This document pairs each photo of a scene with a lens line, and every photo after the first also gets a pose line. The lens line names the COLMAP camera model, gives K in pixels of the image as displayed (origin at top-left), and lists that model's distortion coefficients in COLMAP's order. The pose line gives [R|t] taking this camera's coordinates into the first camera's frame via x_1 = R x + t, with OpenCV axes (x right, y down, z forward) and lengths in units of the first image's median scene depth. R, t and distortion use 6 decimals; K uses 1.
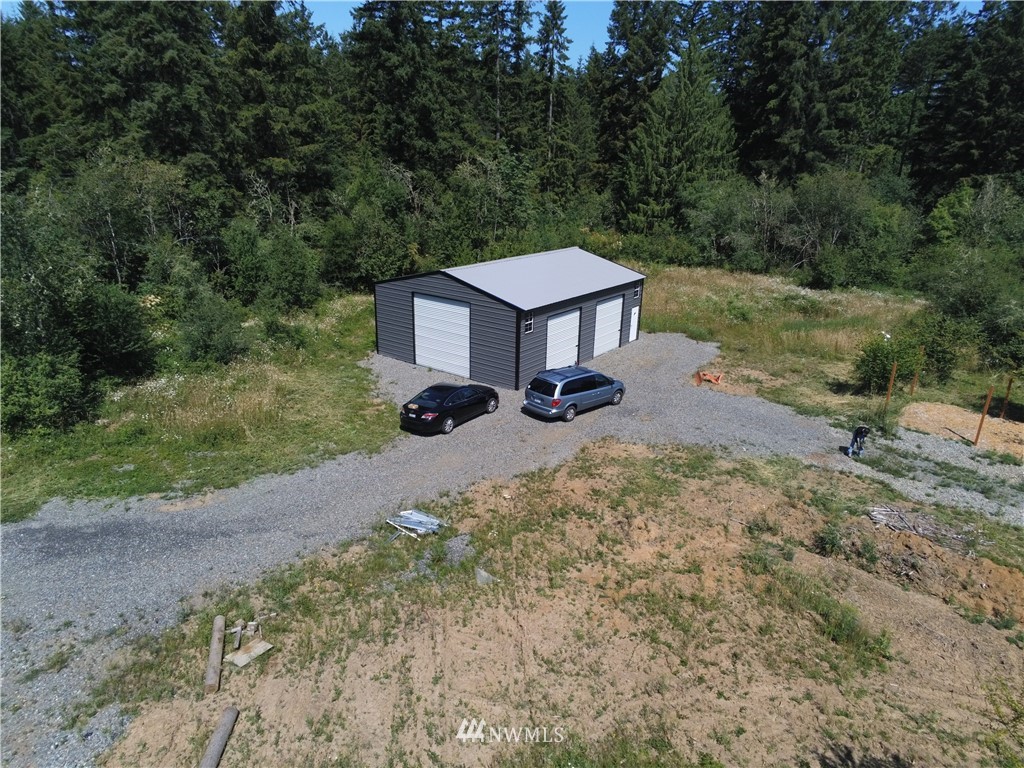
lens RADIAL K [[673.4, 0, 509.9], [0, 673.4, 385.4], [0, 0, 1]] dist [0.006679, 0.001196]
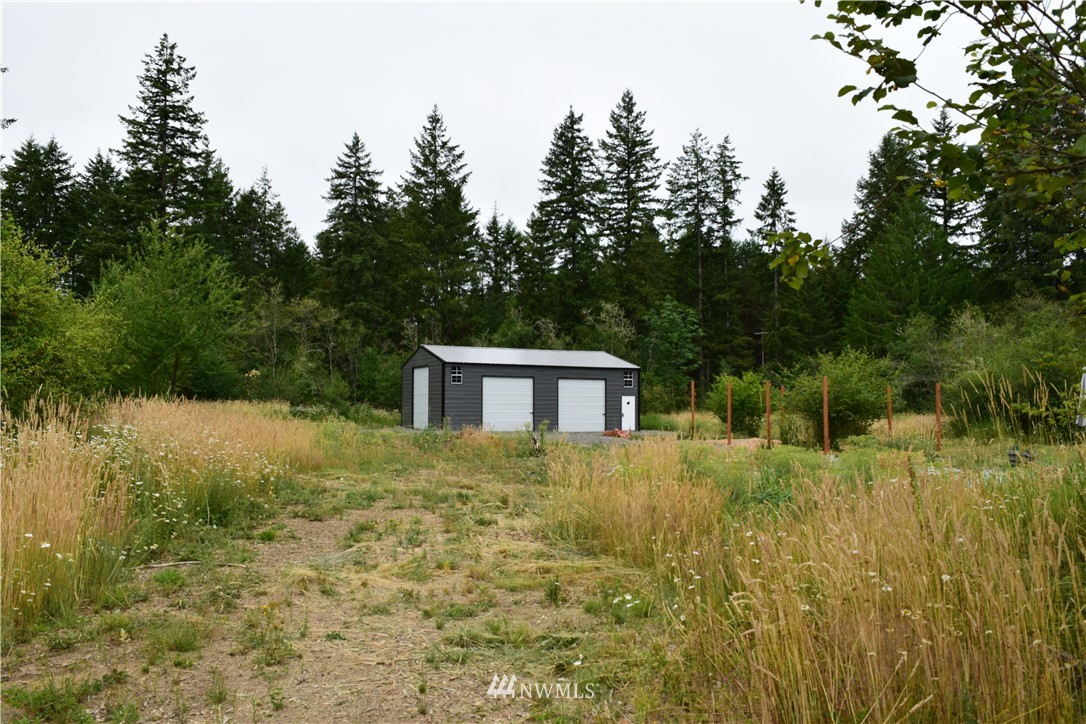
lens RADIAL K [[857.5, 0, 540.8], [0, 857.5, 360.8], [0, 0, 1]] dist [-0.002052, -0.001897]
pose [[0.861151, -0.042360, -0.506582, 0.469838], [-0.155153, 0.927072, -0.341269, 0.192603], [0.484094, 0.372481, 0.791777, -0.080772]]
